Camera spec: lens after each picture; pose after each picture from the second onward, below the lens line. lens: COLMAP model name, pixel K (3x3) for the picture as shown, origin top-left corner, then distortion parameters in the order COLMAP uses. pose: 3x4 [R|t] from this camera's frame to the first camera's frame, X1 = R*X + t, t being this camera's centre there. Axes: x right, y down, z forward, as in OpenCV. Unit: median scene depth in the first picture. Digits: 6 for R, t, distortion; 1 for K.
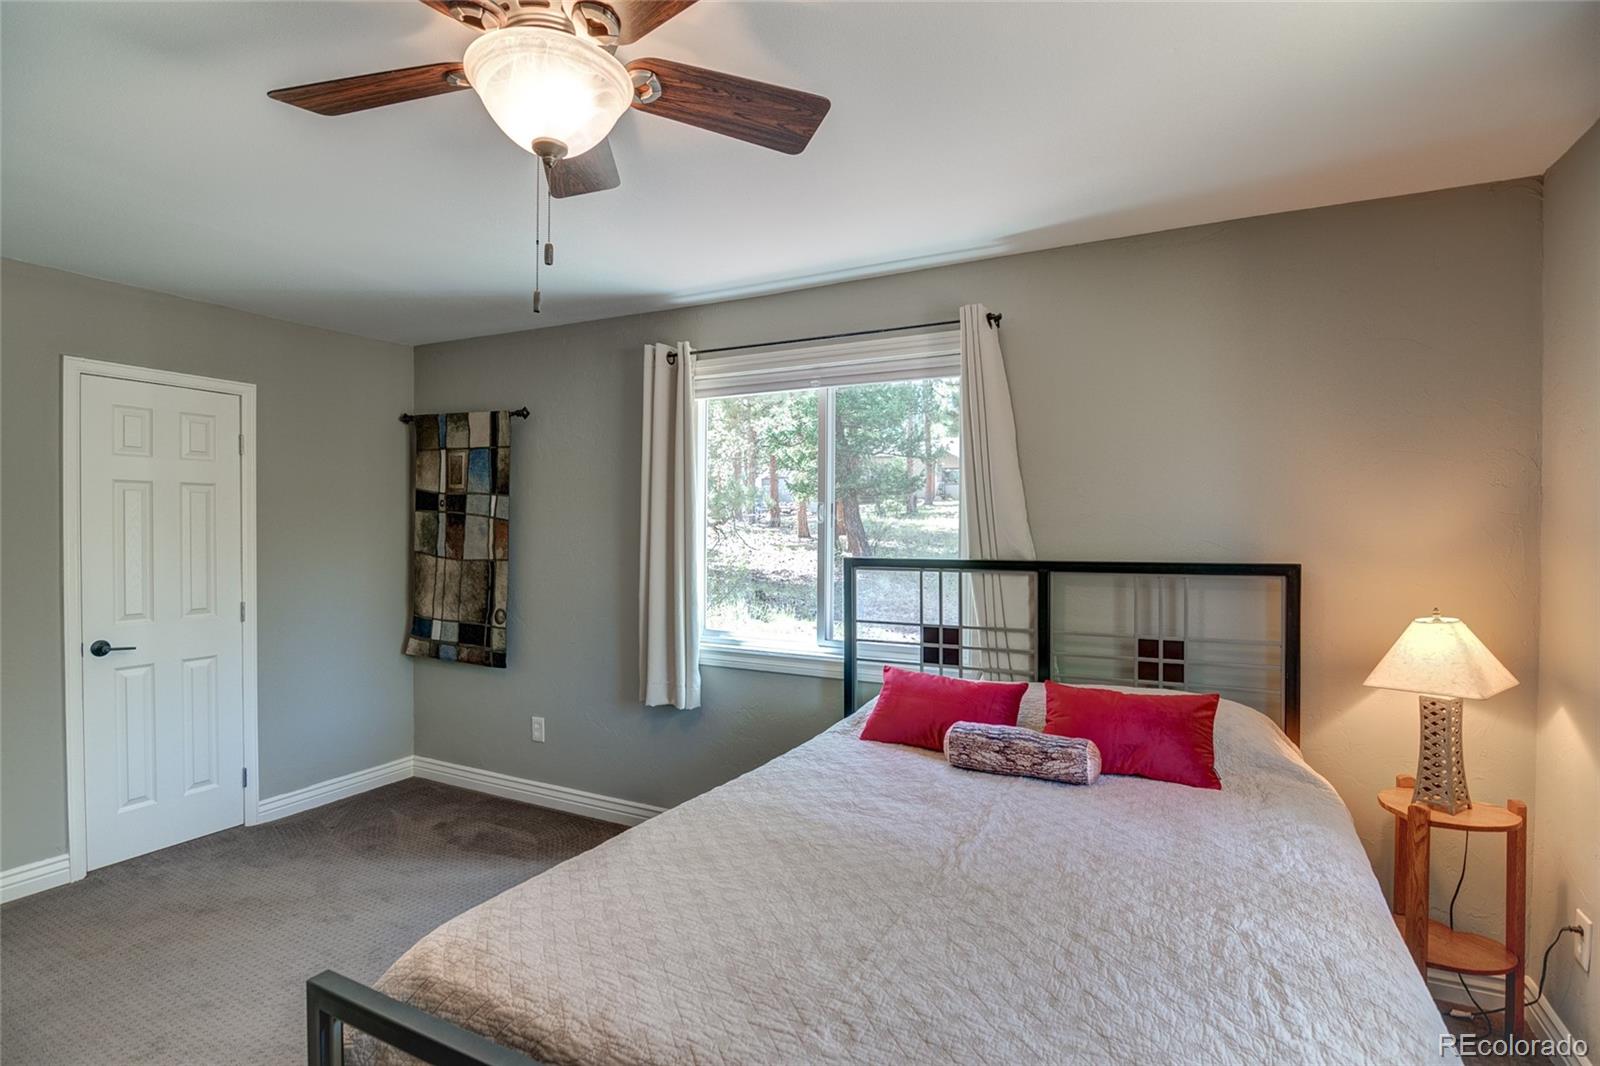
lens RADIAL K [[778.8, 0, 801.1], [0, 778.8, 535.9], [0, 0, 1]] dist [-0.015791, 0.000783]
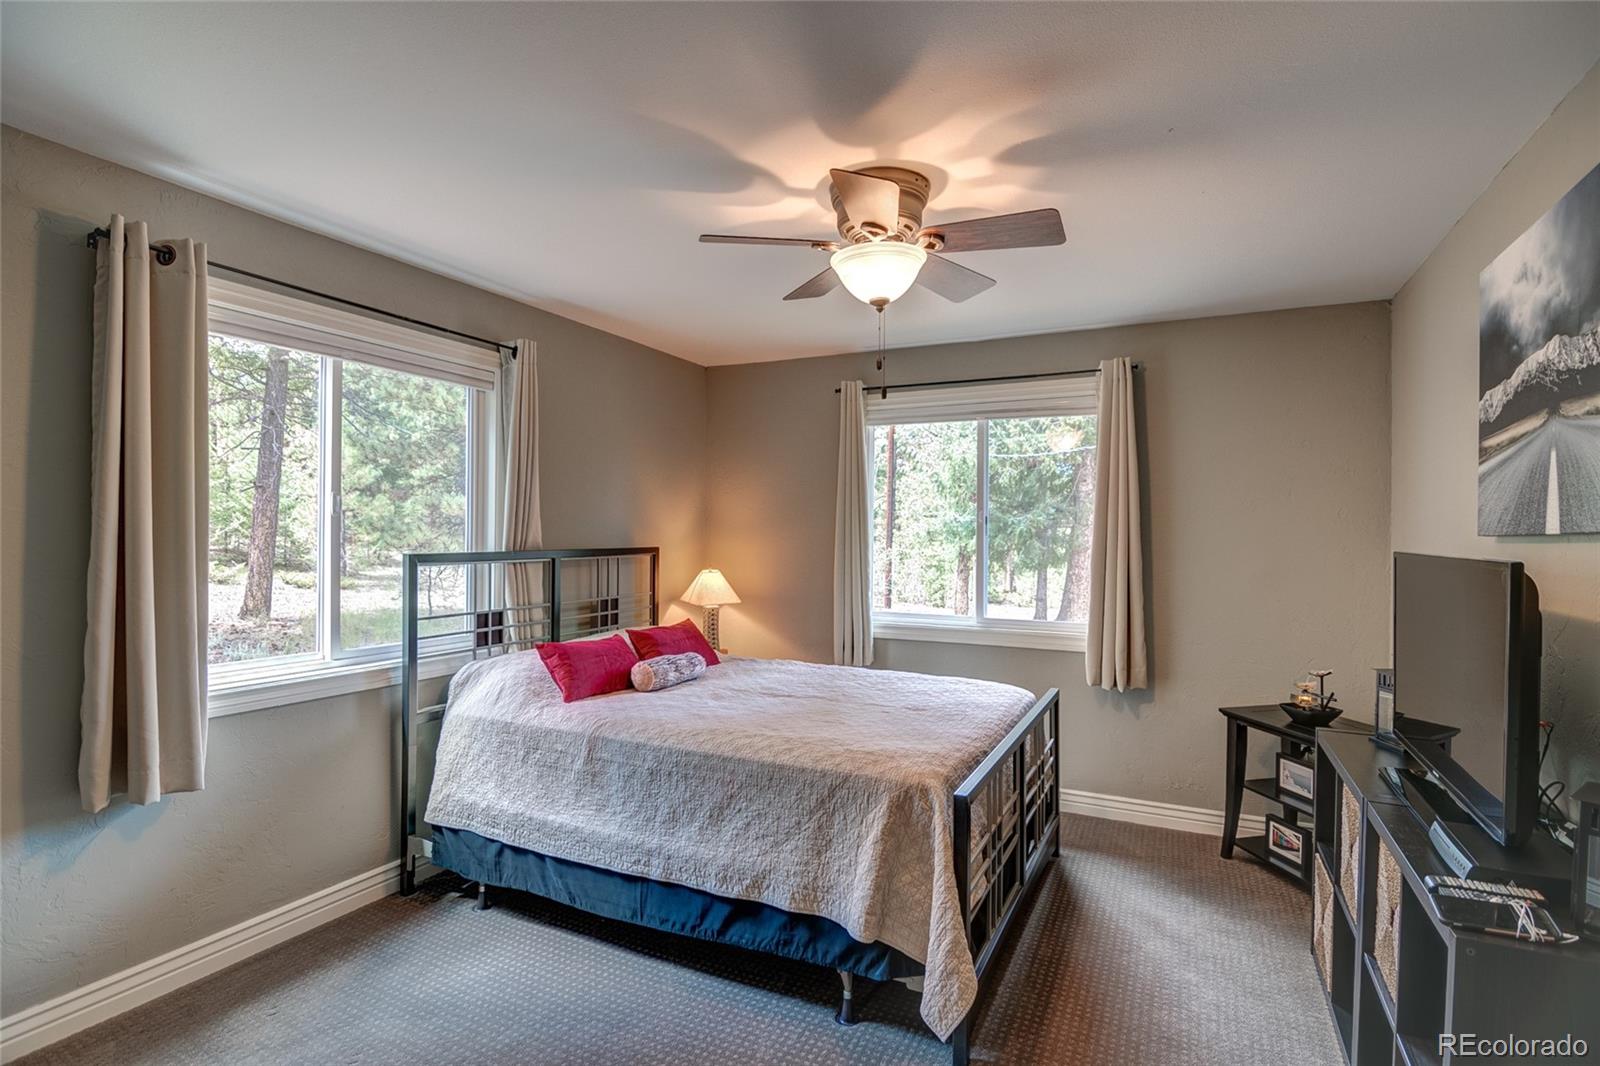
lens RADIAL K [[778.8, 0, 800.7], [0, 778.8, 533.6], [0, 0, 1]] dist [-0.015791, 0.000783]
pose [[-0.008333, -0.001512, 0.999964, -0.943911], [0.005933, 0.999981, 0.001561, 0.004907], [-0.999948, 0.005946, -0.008324, 0.561169]]
